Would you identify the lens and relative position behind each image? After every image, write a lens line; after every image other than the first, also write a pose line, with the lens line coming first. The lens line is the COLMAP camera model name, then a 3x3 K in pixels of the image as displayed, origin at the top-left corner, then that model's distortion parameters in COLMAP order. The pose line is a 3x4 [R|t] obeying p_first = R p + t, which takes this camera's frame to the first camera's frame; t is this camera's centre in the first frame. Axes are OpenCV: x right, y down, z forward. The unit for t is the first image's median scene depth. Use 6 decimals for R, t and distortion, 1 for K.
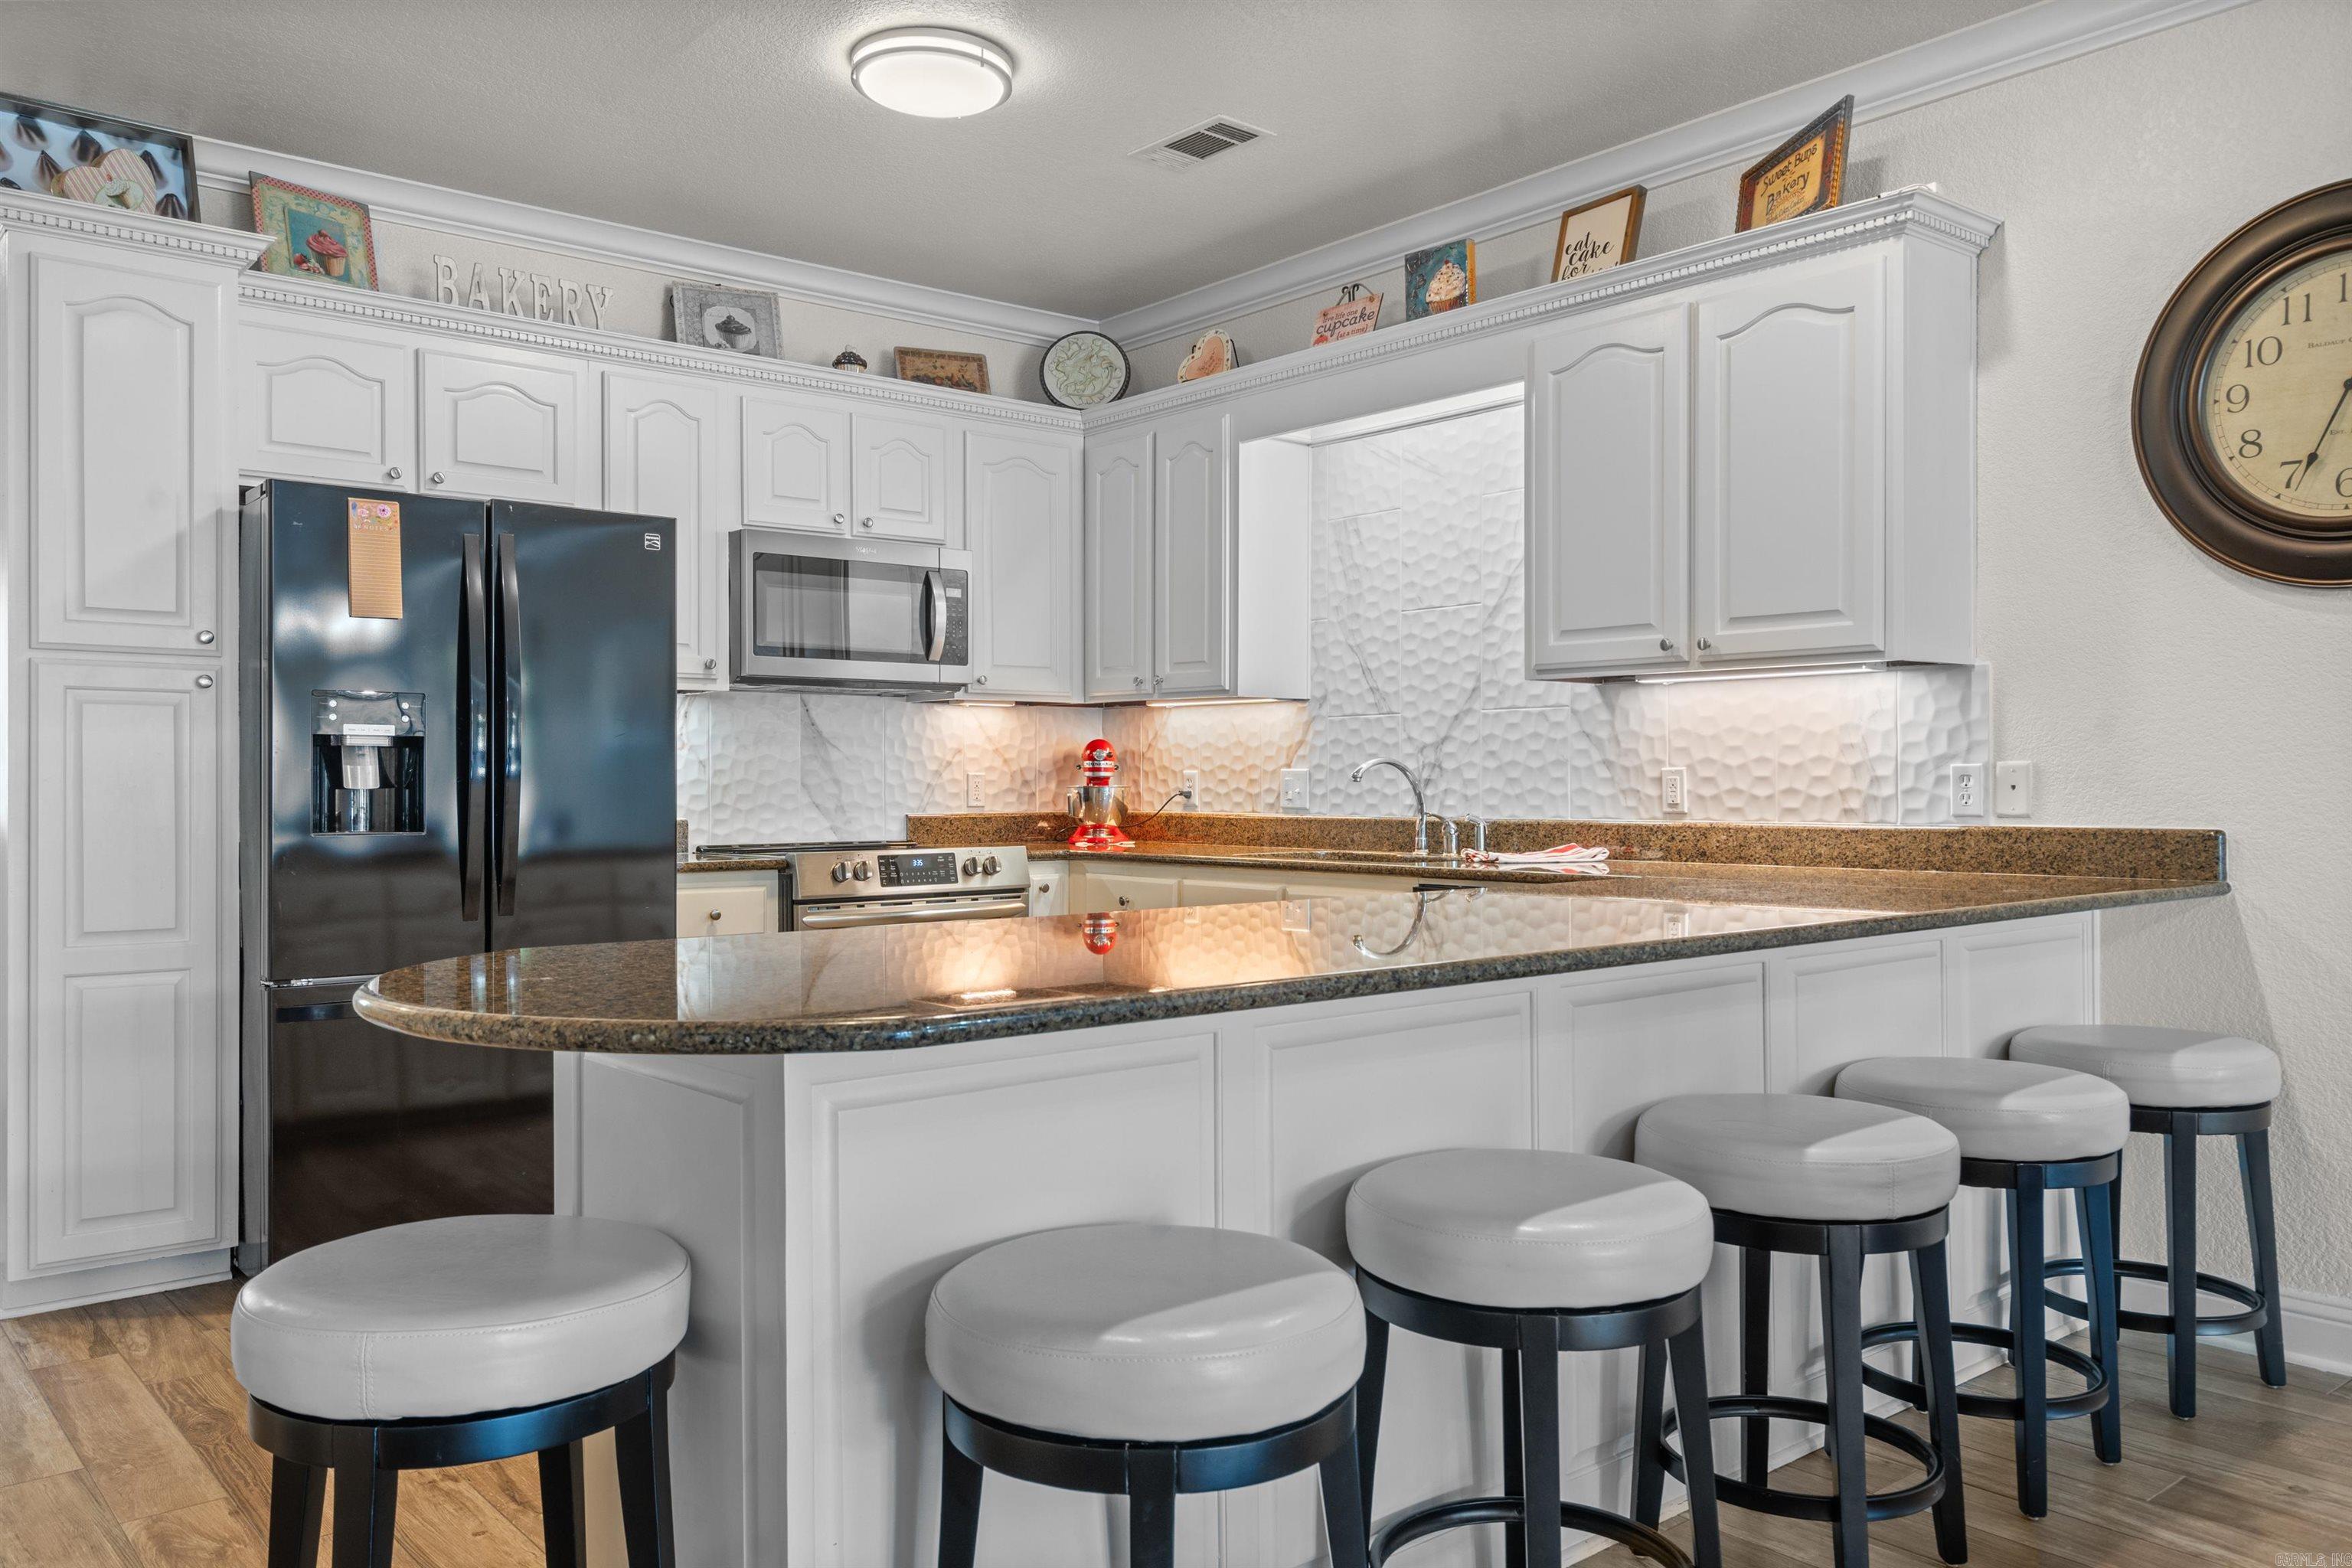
lens RADIAL K [[1749.4, 0, 1189.6], [0, 1749.4, 776.5], [0, 0, 1]] dist [0.016896, -0.015254]
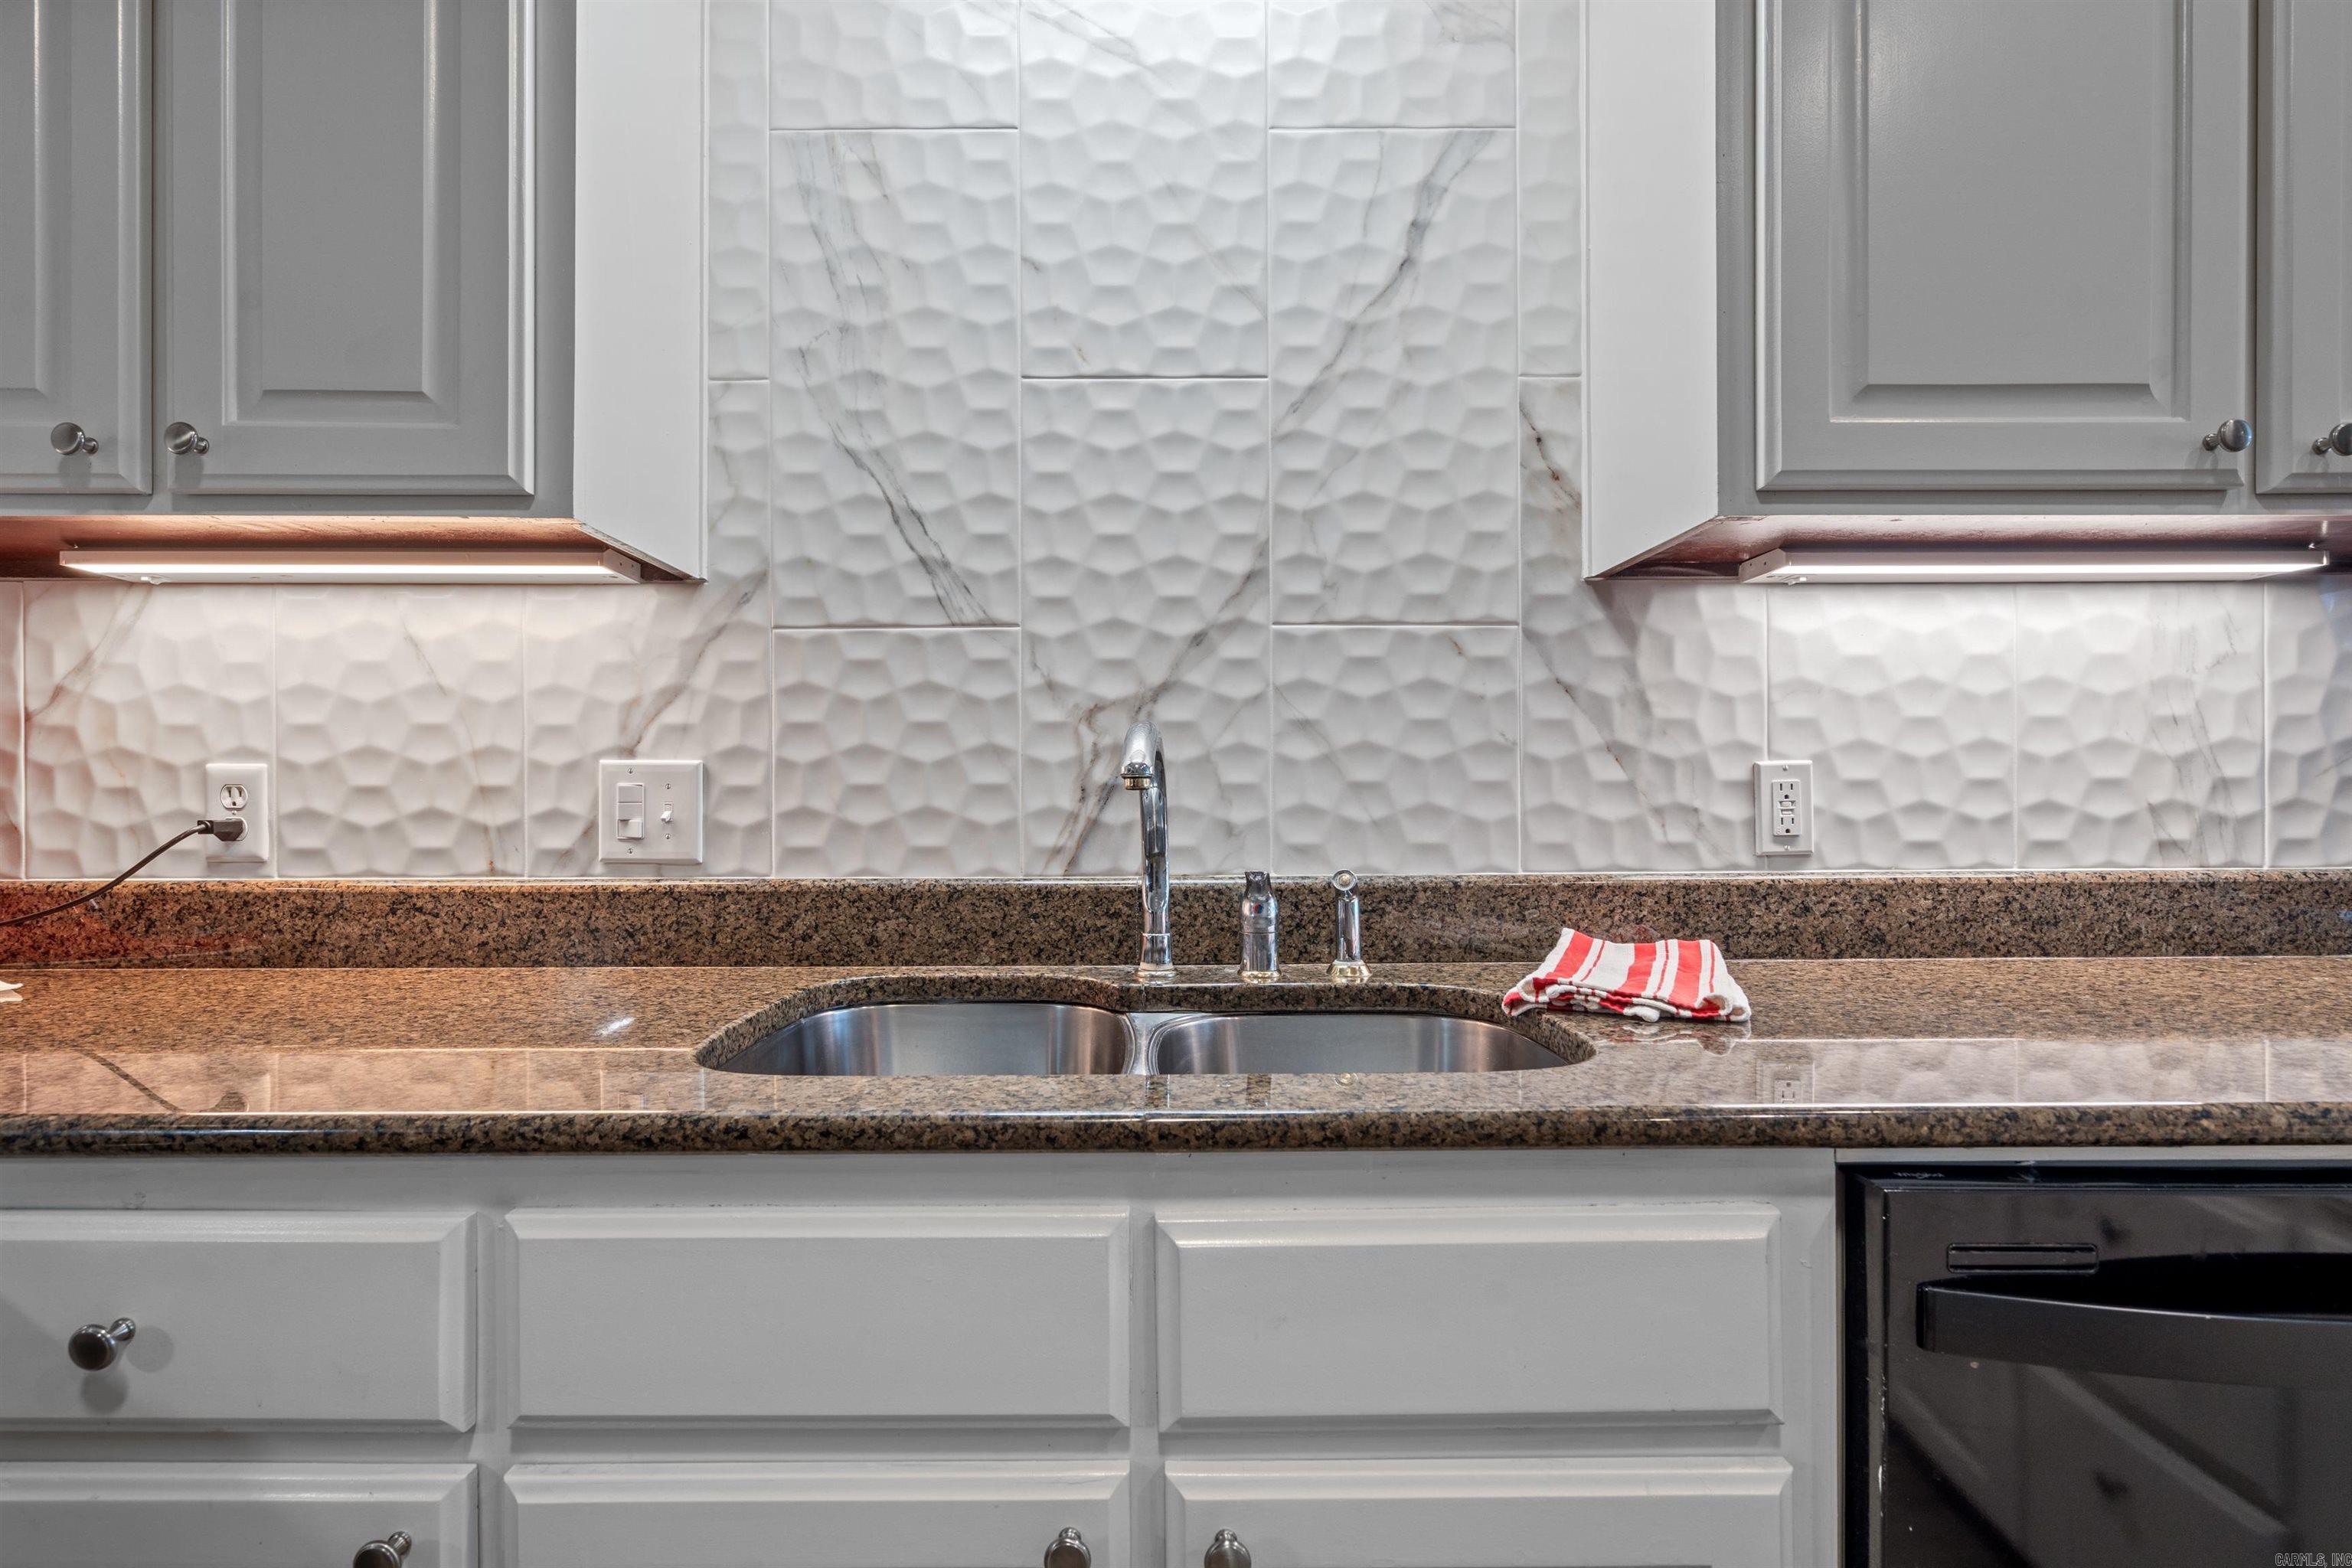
lens RADIAL K [[1077.5, 0, 1123.5], [0, 1077.5, 796.2], [0, 0, 1]] dist [-0.005538, 0.002593]
pose [[0.649813, -0.002721, 0.760089, -0.058822], [0.000342, 0.999995, 0.003288, 0.003316], [-0.760094, -0.001877, 0.649810, 0.861051]]
